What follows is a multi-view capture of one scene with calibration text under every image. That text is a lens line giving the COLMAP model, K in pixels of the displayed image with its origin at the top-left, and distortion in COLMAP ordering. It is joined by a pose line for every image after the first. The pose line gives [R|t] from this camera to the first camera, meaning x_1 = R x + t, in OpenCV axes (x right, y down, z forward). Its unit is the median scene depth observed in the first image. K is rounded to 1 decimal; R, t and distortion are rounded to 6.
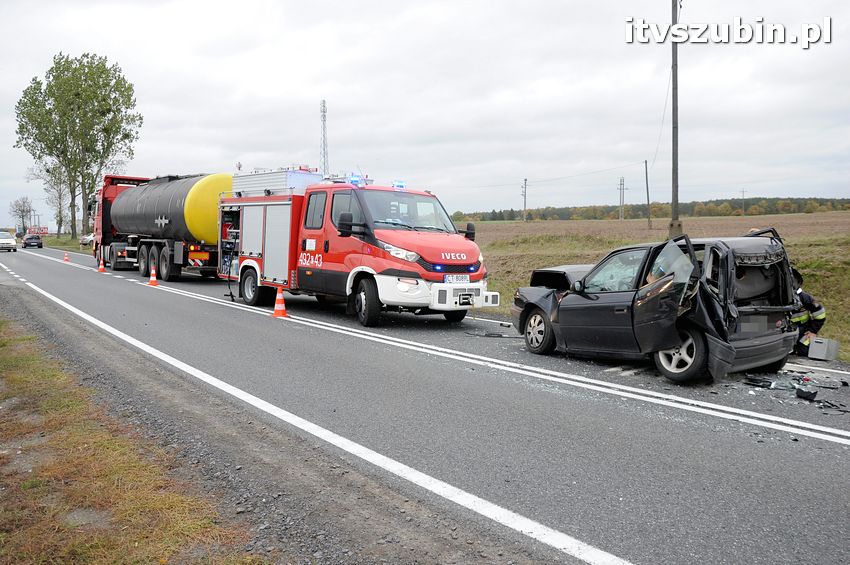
lens RADIAL K [[664.4, 0, 425.0], [0, 664.4, 282.5], [0, 0, 1]] dist [-0.158435, 0.124928]
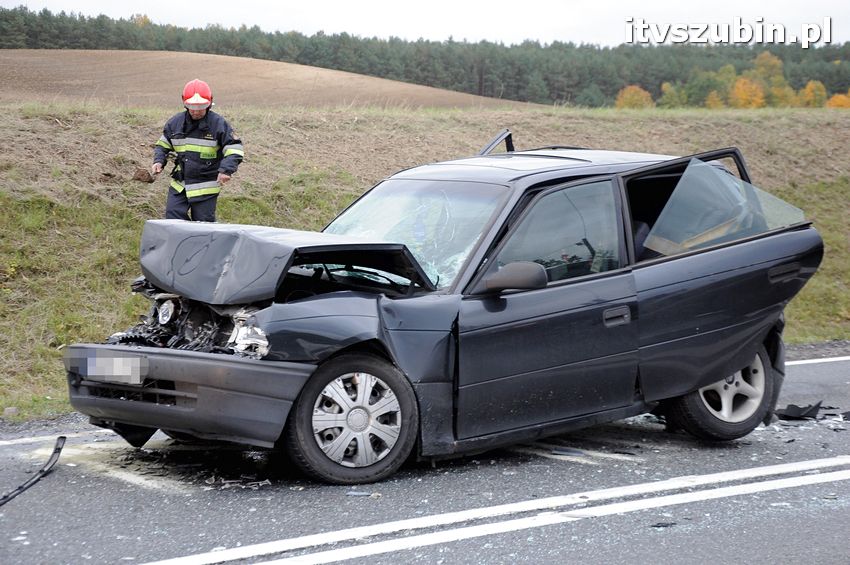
lens RADIAL K [[1672.1, 0, 438.3], [0, 1672.1, 281.7], [0, 0, 1]] dist [0.431310, 0.171402]
pose [[-0.026866, -0.086389, 0.995899, -0.578728], [0.046232, 0.995085, 0.087565, -0.061007], [-0.998569, 0.048395, -0.022740, 0.790447]]
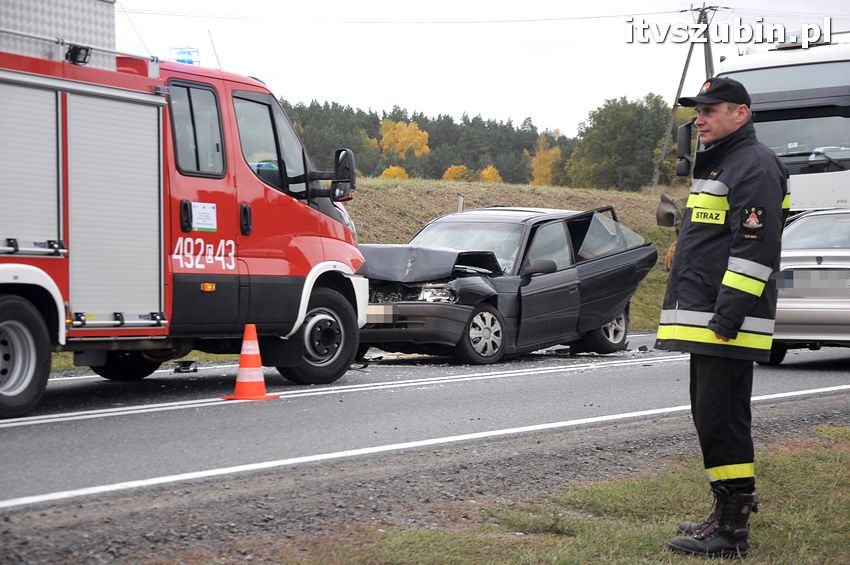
lens RADIAL K [[2197.1, 0, 425.0], [0, 2197.1, 282.5], [0, 0, 1]] dist [0.635538, 1.190914]
pose [[-0.368942, -0.035421, 0.928777, -1.691815], [0.042835, 0.997564, 0.055060, -0.098912], [-0.928465, 0.060098, -0.366526, 1.589764]]
